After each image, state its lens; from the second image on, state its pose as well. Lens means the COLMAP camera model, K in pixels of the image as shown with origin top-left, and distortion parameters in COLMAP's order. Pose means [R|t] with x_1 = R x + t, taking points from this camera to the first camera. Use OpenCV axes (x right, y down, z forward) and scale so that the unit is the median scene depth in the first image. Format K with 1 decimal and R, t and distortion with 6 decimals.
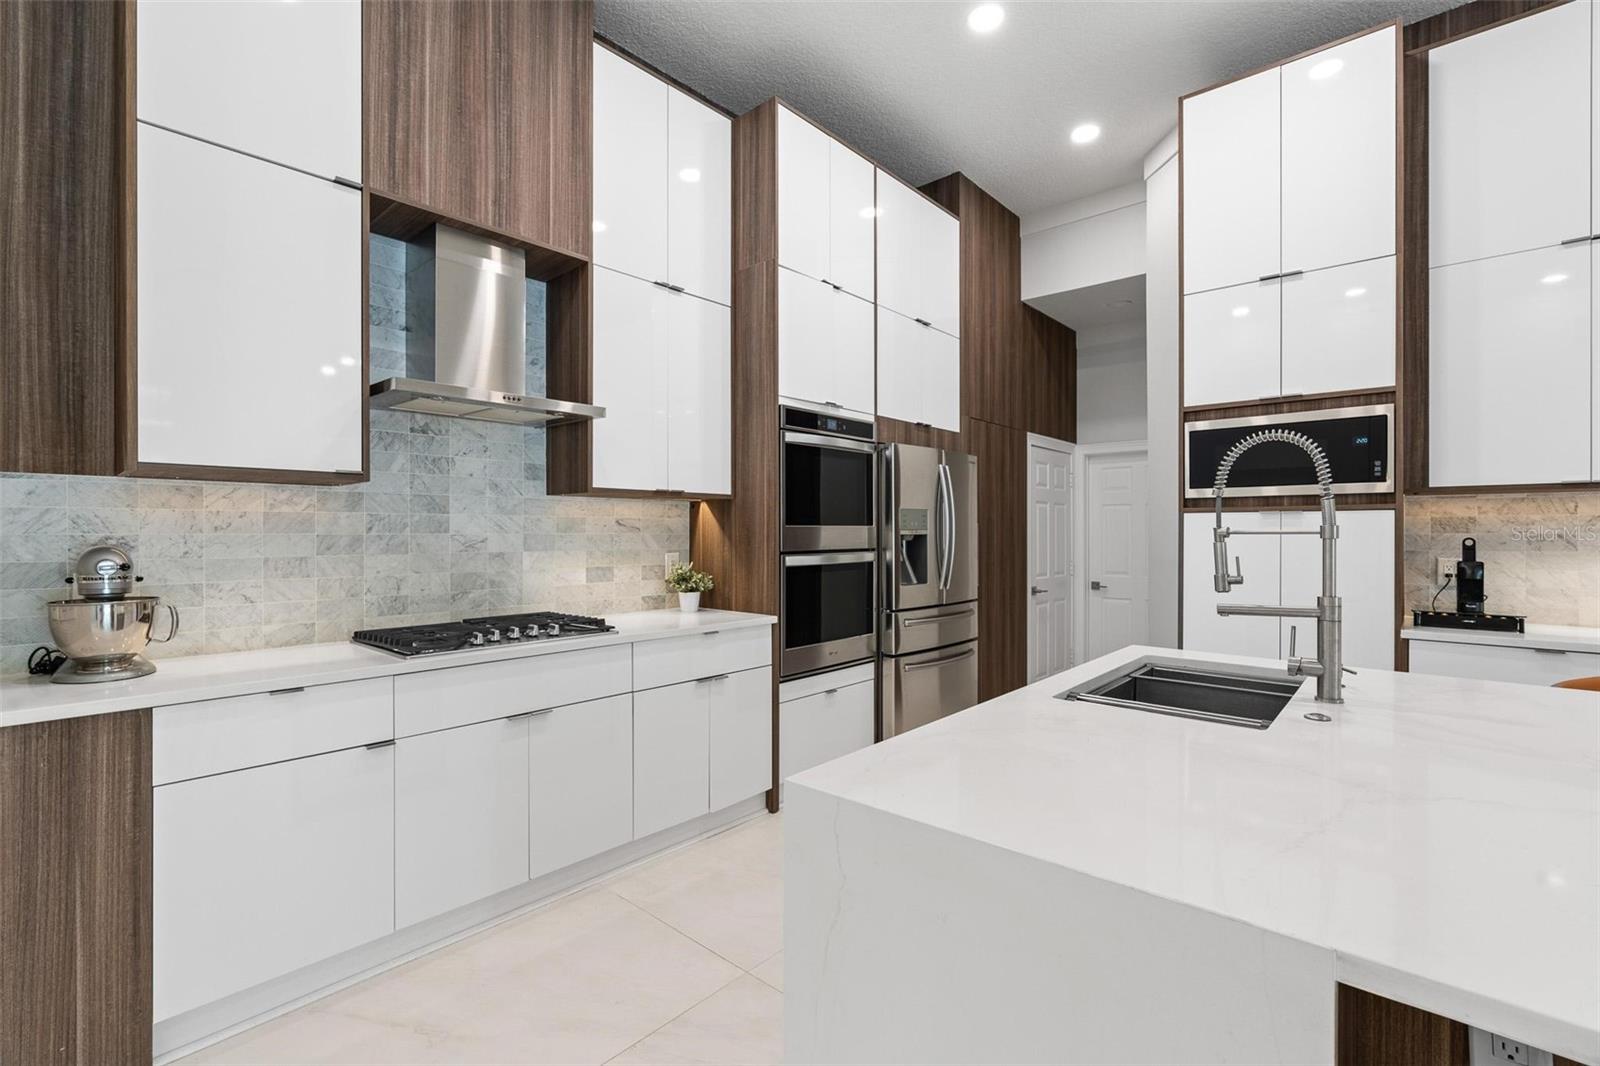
lens RADIAL K [[715.5, 0, 800.1], [0, 715.5, 532.4], [0, 0, 1]] dist [-0.009156, 0.003152]
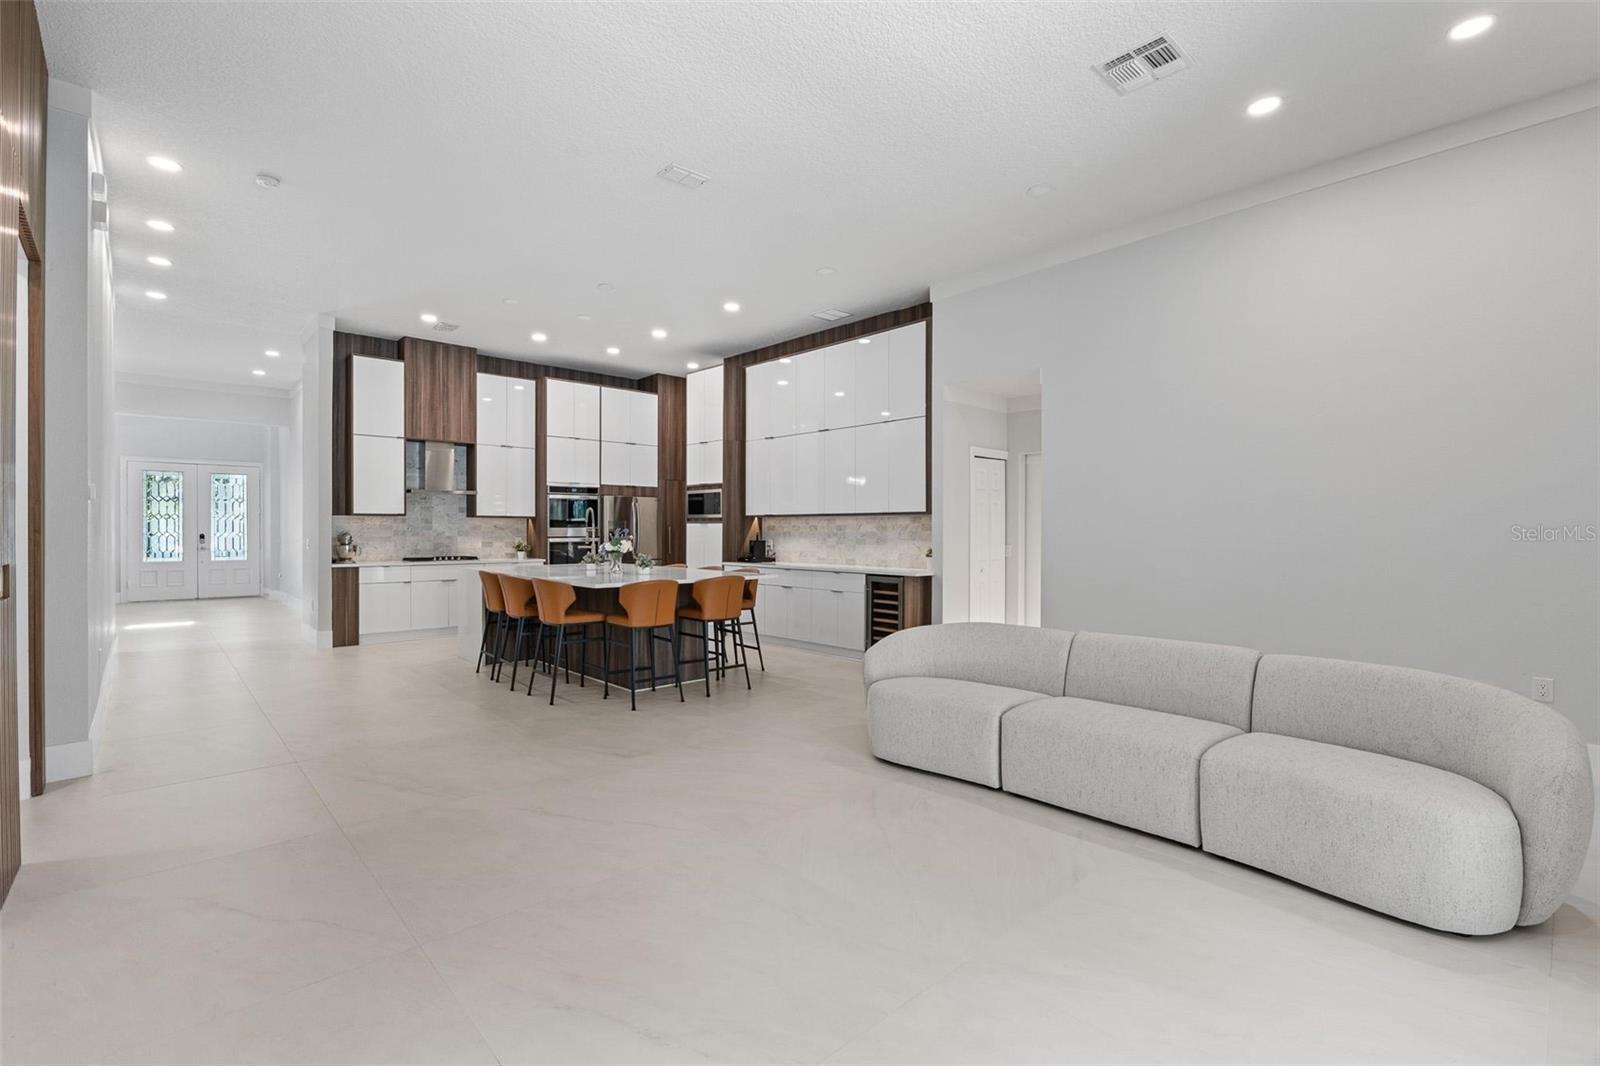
lens RADIAL K [[715.5, 0, 794.1], [0, 715.5, 533.3], [0, 0, 1]] dist [-0.009156, 0.003152]
pose [[0.995034, 0.003009, -0.099486, 1.363975], [-0.002526, 0.999984, 0.004978, -0.004154], [0.099499, -0.004702, 0.995027, -1.918454]]
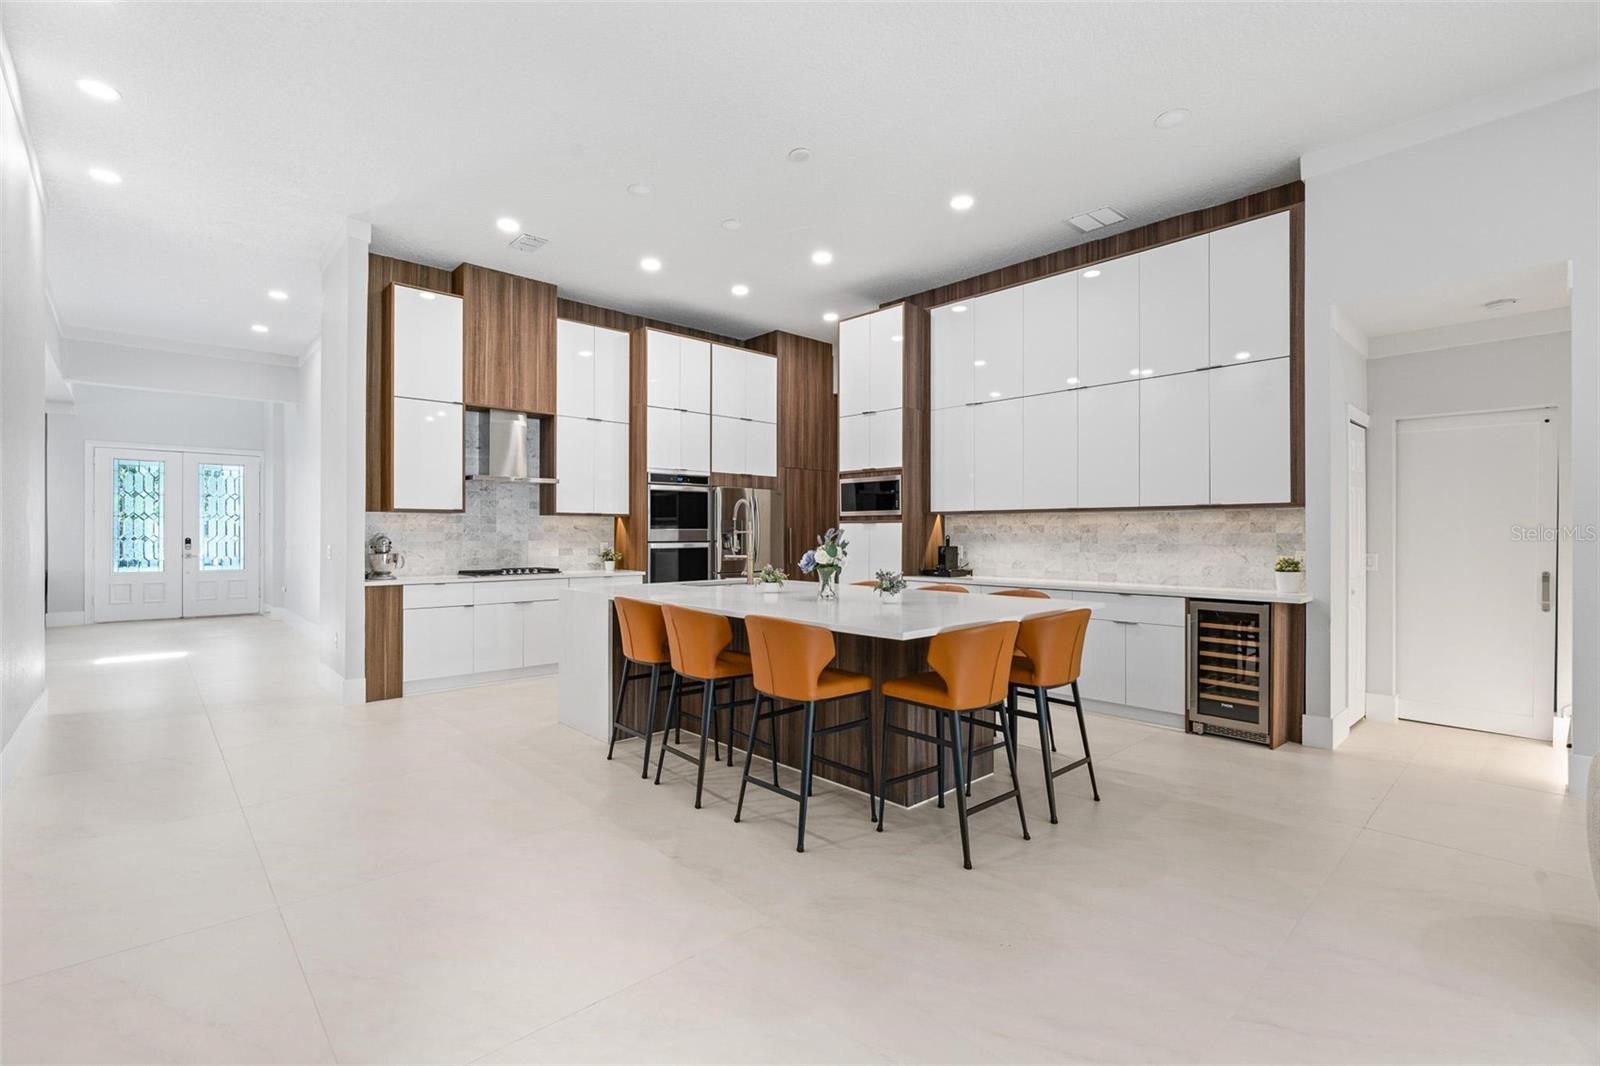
lens RADIAL K [[715.5, 0, 796.3], [0, 715.5, 532.5], [0, 0, 1]] dist [-0.009156, 0.003152]
pose [[0.995426, 0.002005, -0.095514, 0.677731], [-0.002147, 0.999997, -0.001391, 0.002945], [0.095511, 0.001589, 0.995427, -1.180857]]
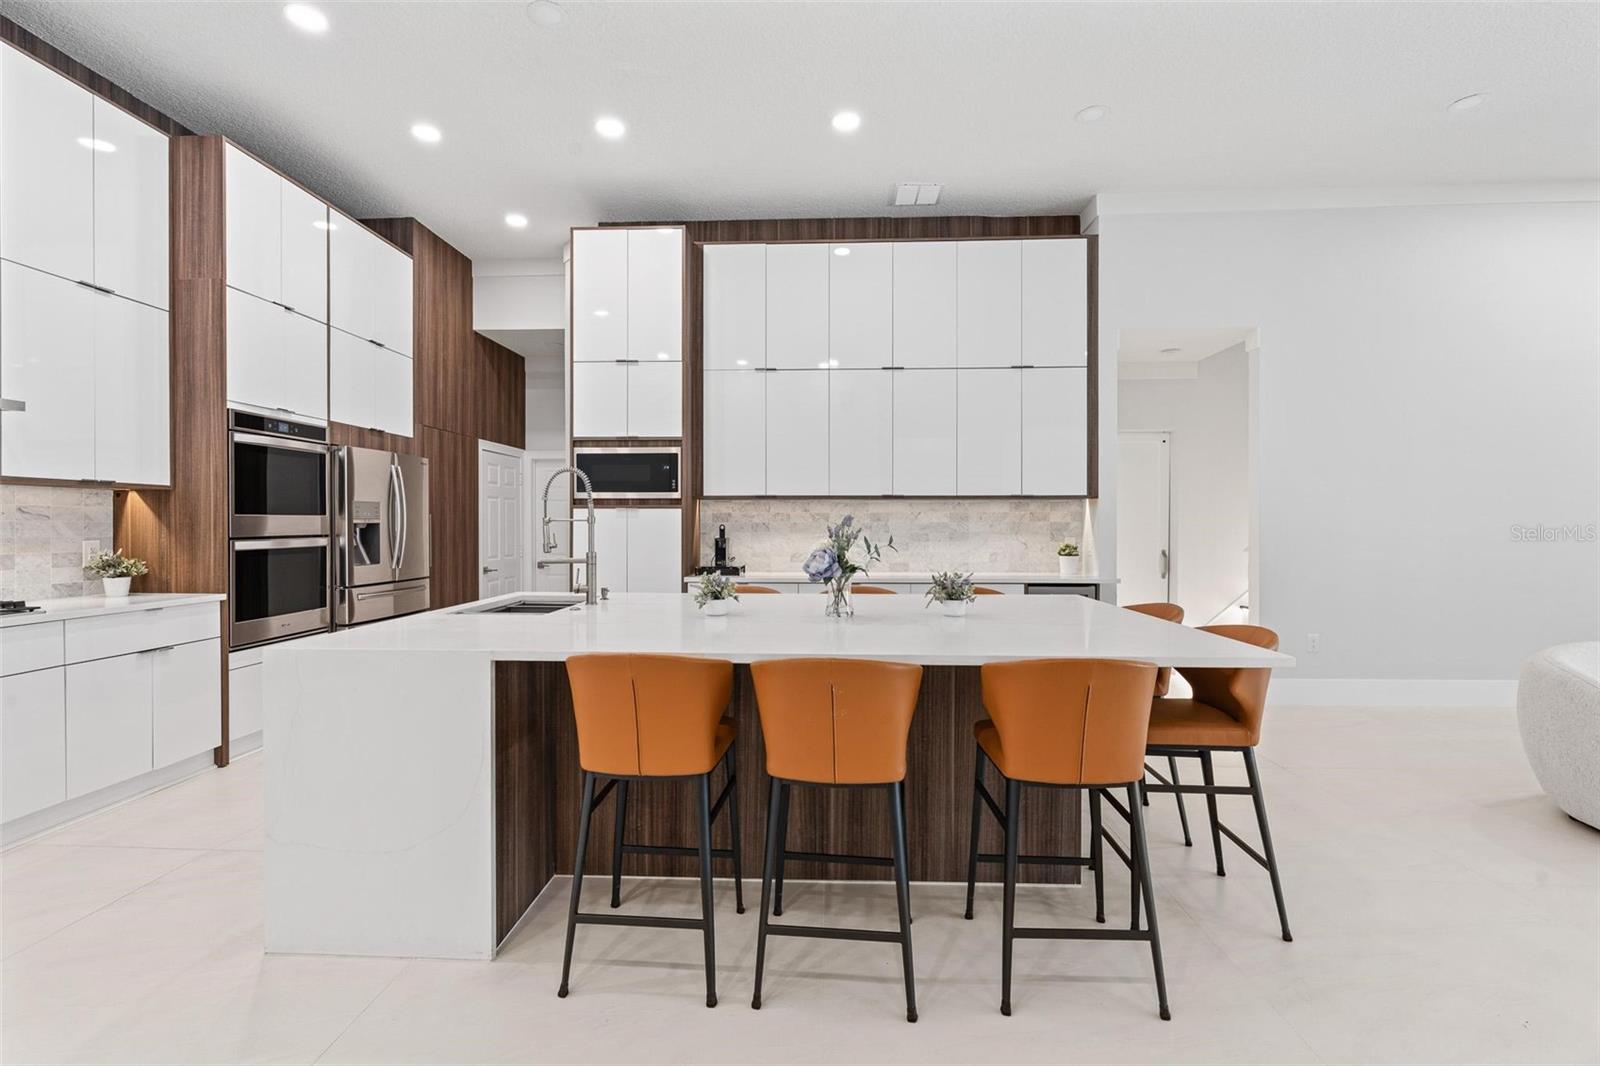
lens RADIAL K [[715.5, 0, 795.0], [0, 715.5, 528.1], [0, 0, 1]] dist [-0.009156, 0.003152]
pose [[0.779753, -0.003275, 0.626078, -0.038632], [-0.000886, 0.999980, 0.006335, 0.004347], [-0.626086, -0.005495, 0.779734, -0.500234]]
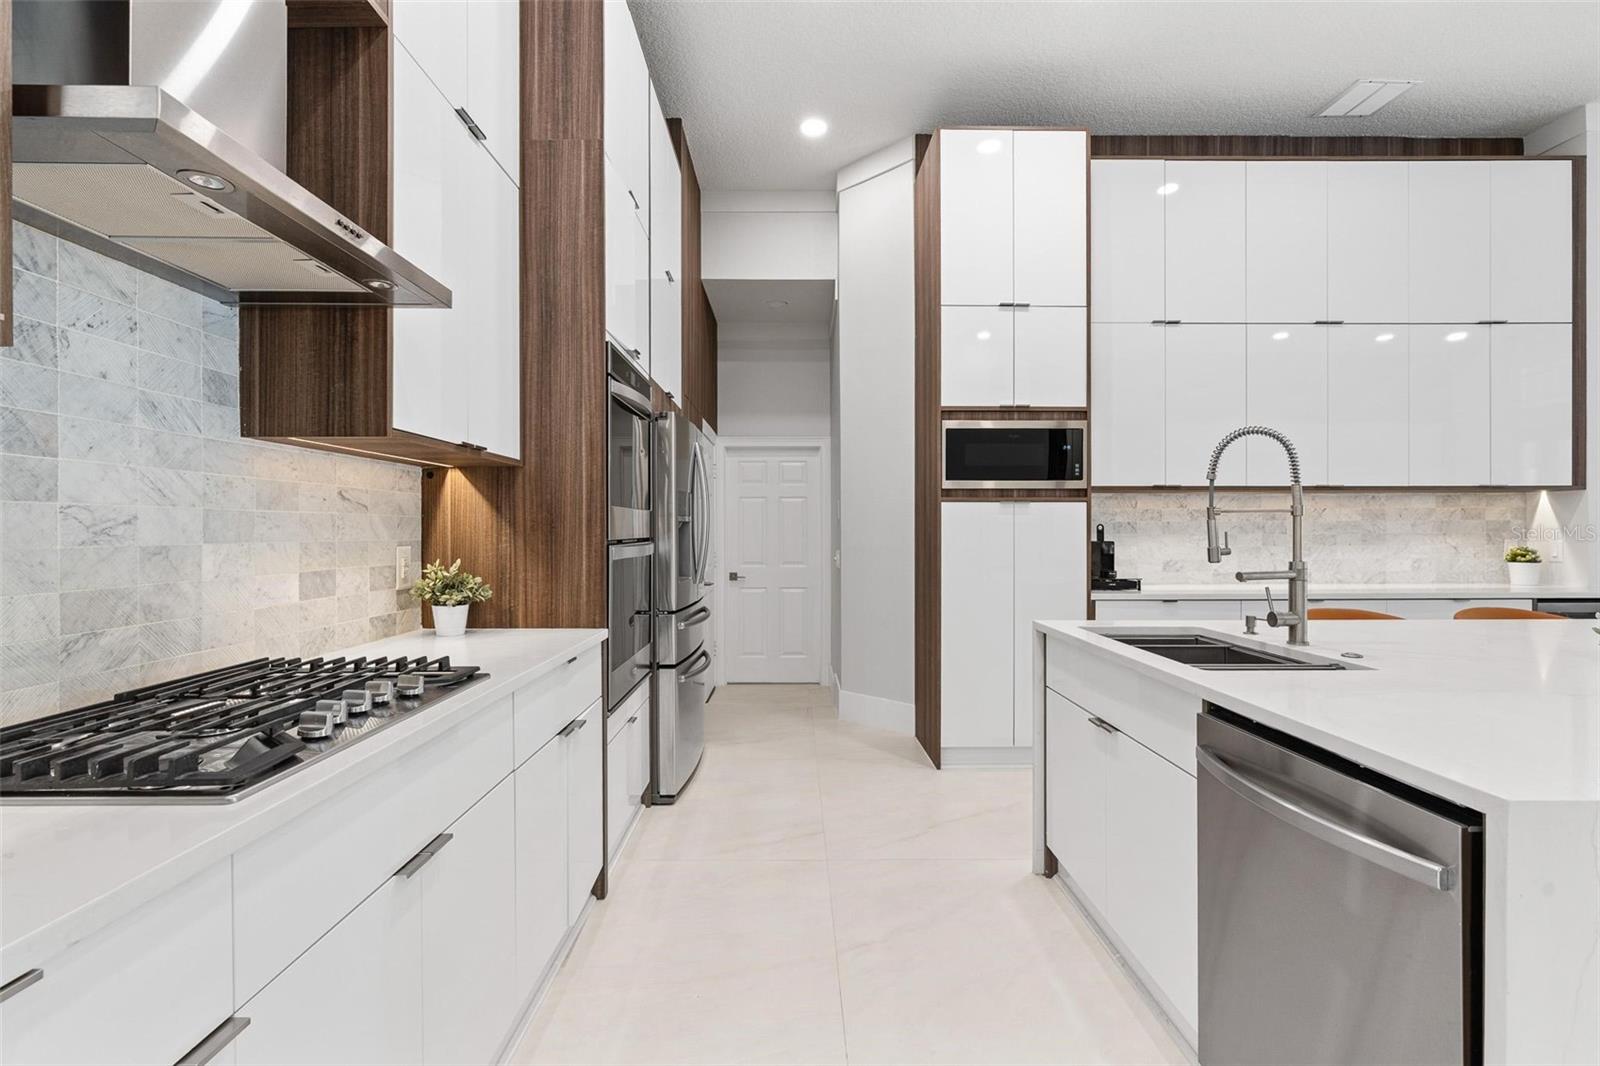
lens RADIAL K [[715.5, 0, 794.0], [0, 715.5, 534.8], [0, 0, 1]] dist [-0.009156, 0.003152]
pose [[0.748757, -0.005659, 0.662820, -0.412265], [0.001235, 0.999974, 0.007141, 0.017337], [-0.662843, -0.004528, 0.748744, 0.351787]]
